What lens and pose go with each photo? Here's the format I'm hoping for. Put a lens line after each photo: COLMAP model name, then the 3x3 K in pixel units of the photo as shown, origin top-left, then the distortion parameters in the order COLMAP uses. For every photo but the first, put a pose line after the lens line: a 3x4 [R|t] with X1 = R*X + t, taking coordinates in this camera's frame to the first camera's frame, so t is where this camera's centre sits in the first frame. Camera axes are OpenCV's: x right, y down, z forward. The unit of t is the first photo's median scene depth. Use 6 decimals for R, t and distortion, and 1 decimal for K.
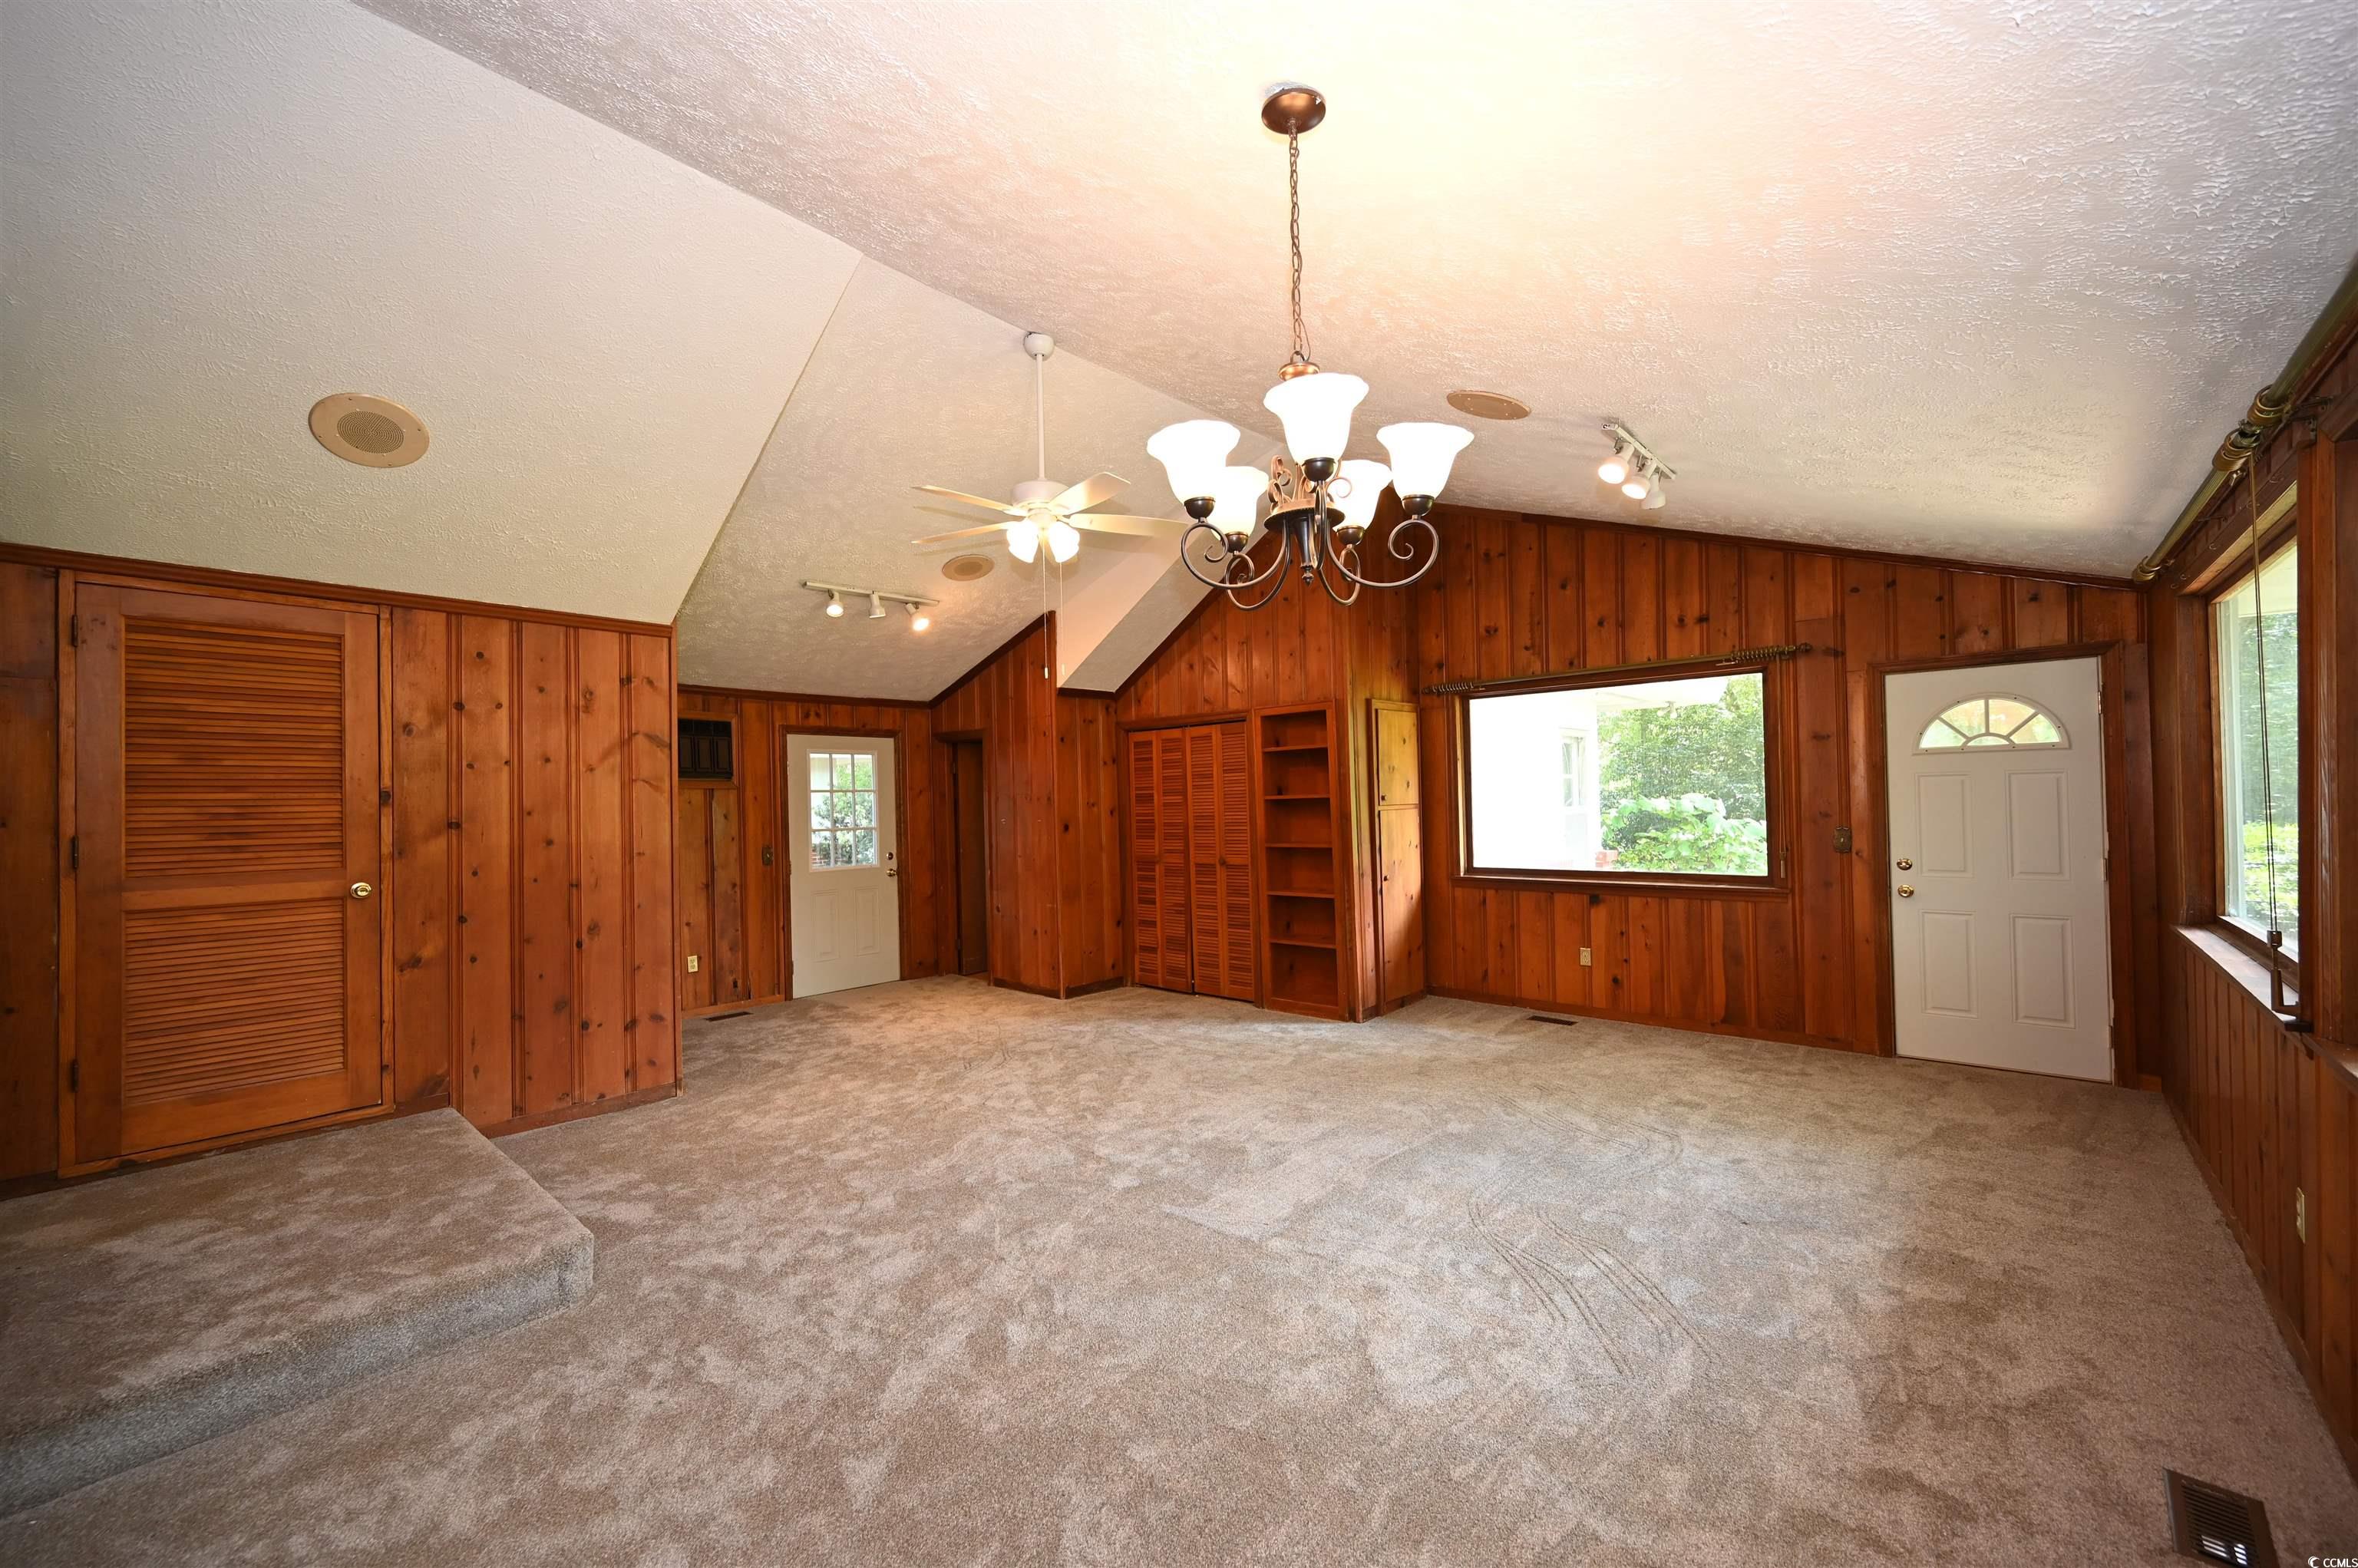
lens RADIAL K [[927.5, 0, 1164.9], [0, 927.5, 791.7], [0, 0, 1]] dist [-0.002460, 0.000628]
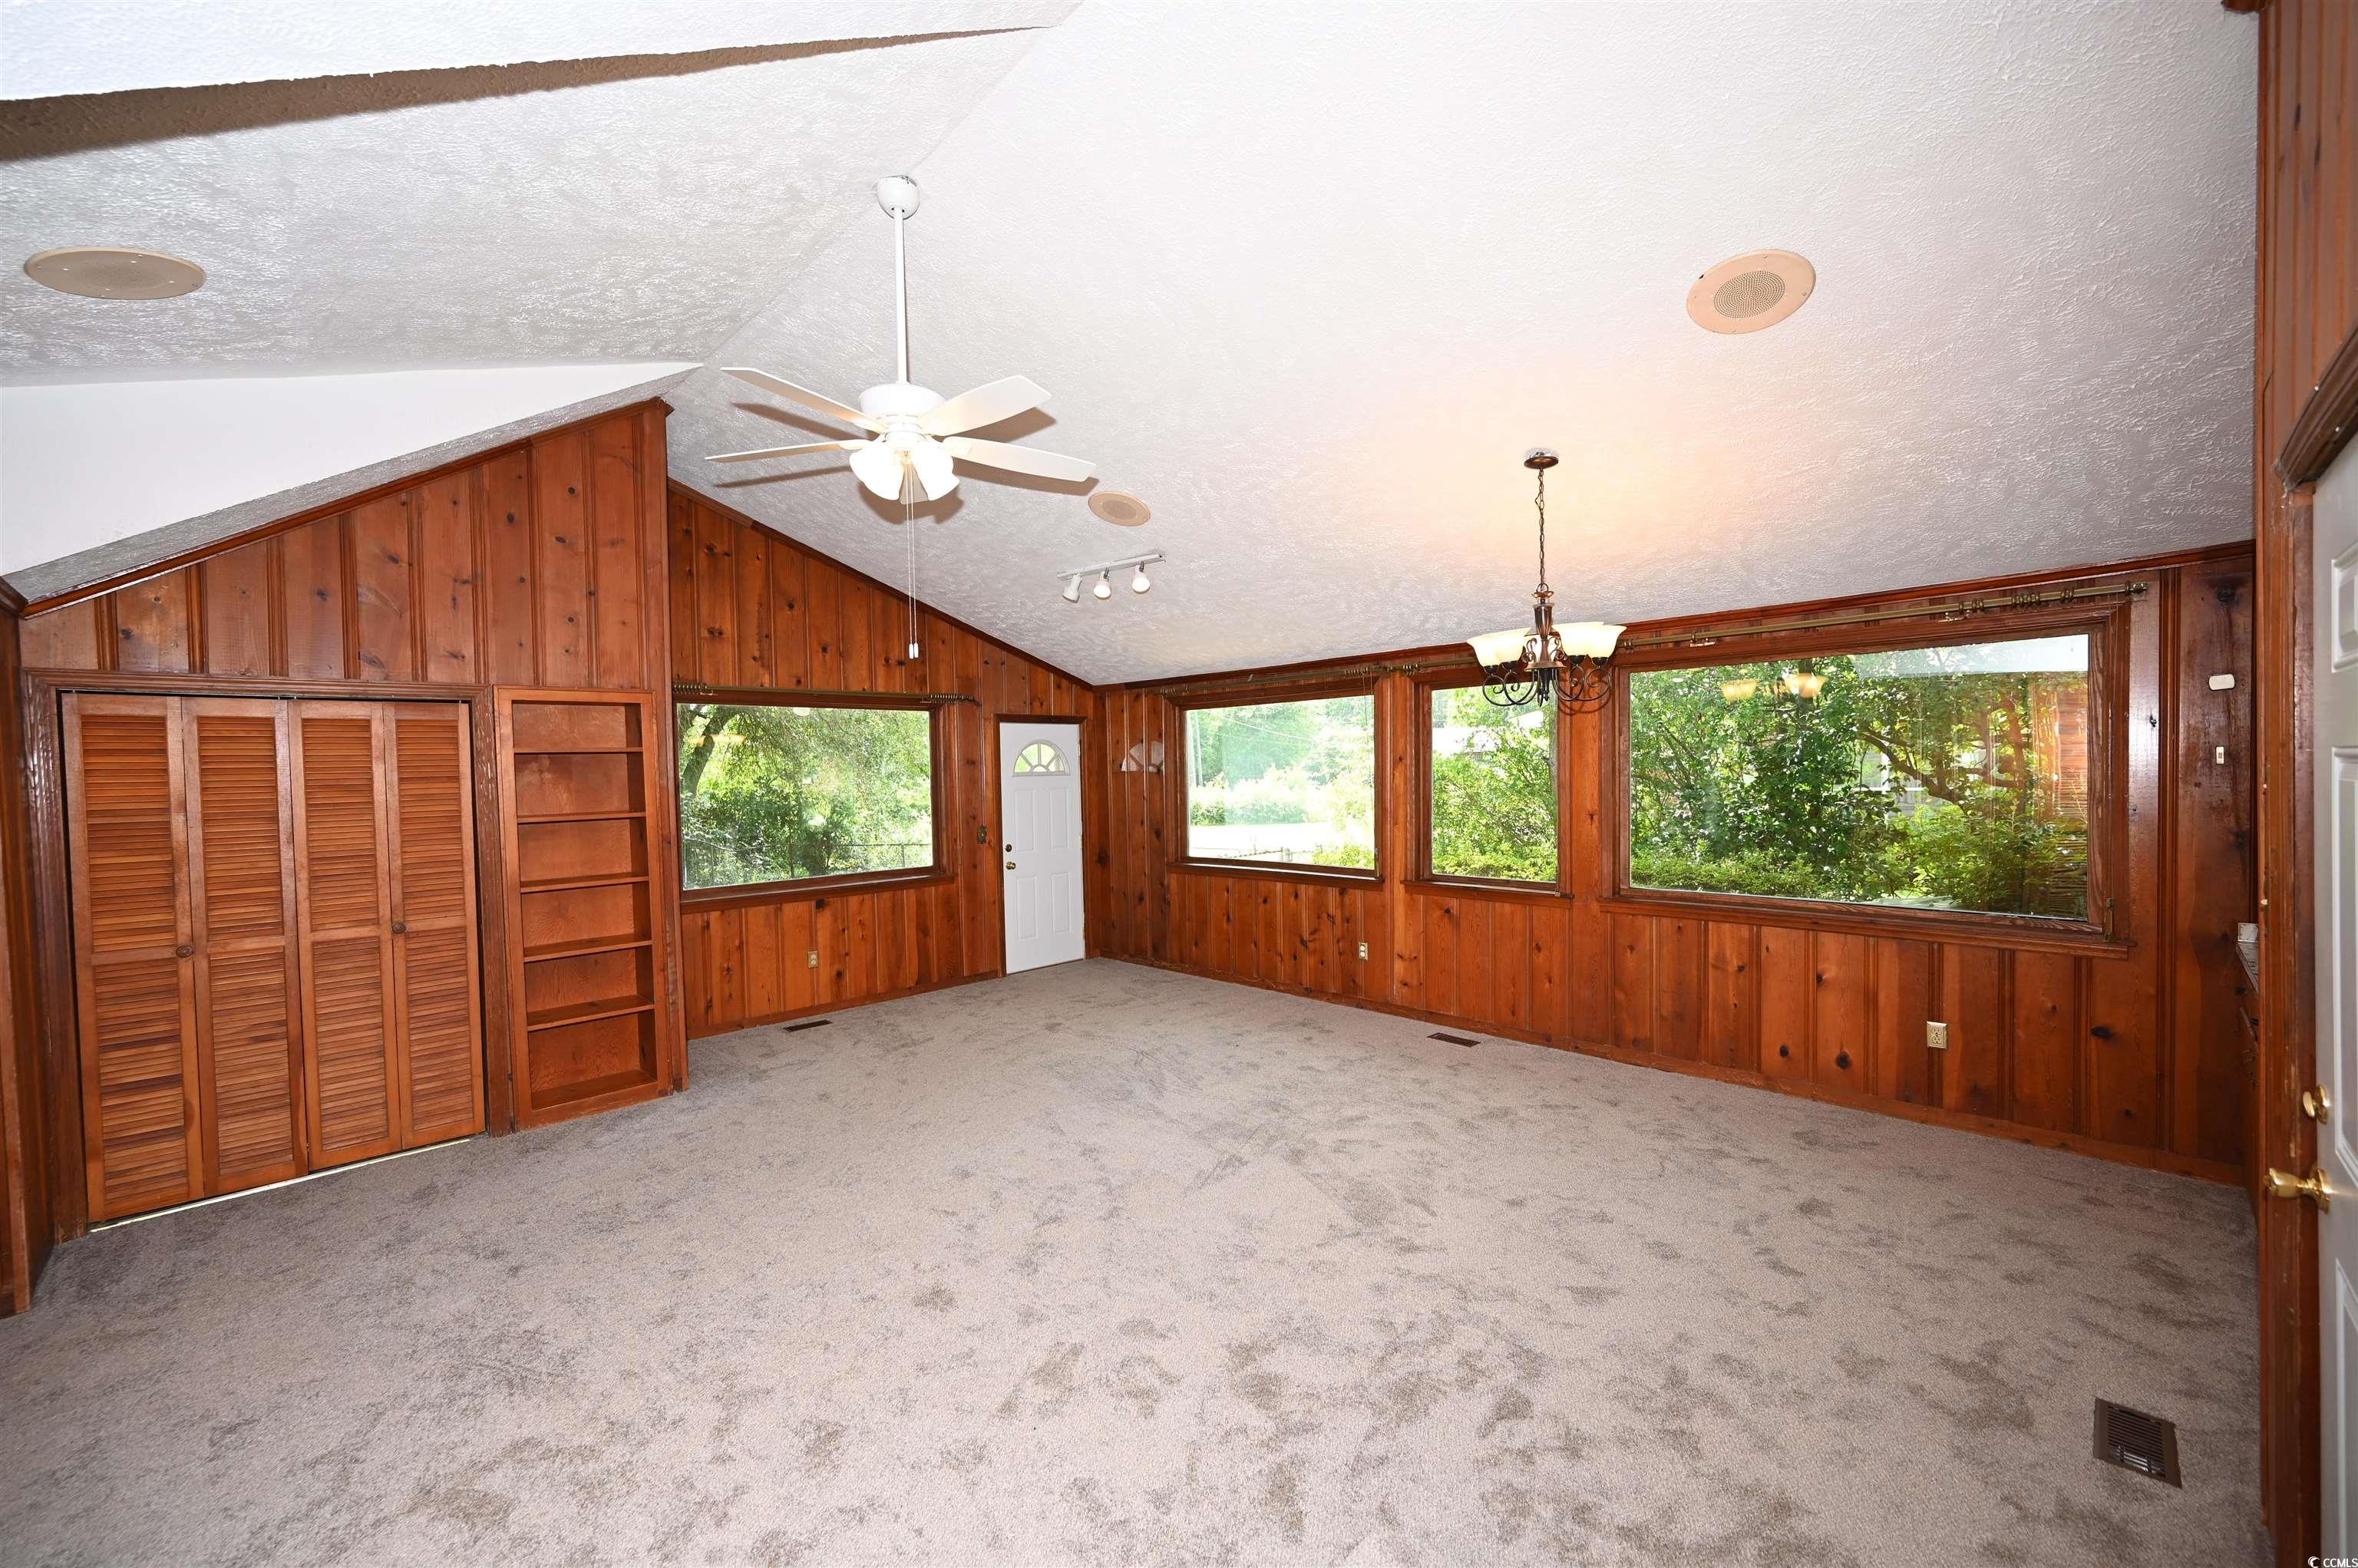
lens RADIAL K [[927.5, 0, 1165.2], [0, 927.5, 796.8], [0, 0, 1]] dist [-0.002460, 0.000628]
pose [[0.060645, -0.005380, 0.998145, -0.572691], [0.016287, 0.999858, 0.004400, -0.006449], [-0.998026, 0.015990, 0.060724, 0.519312]]
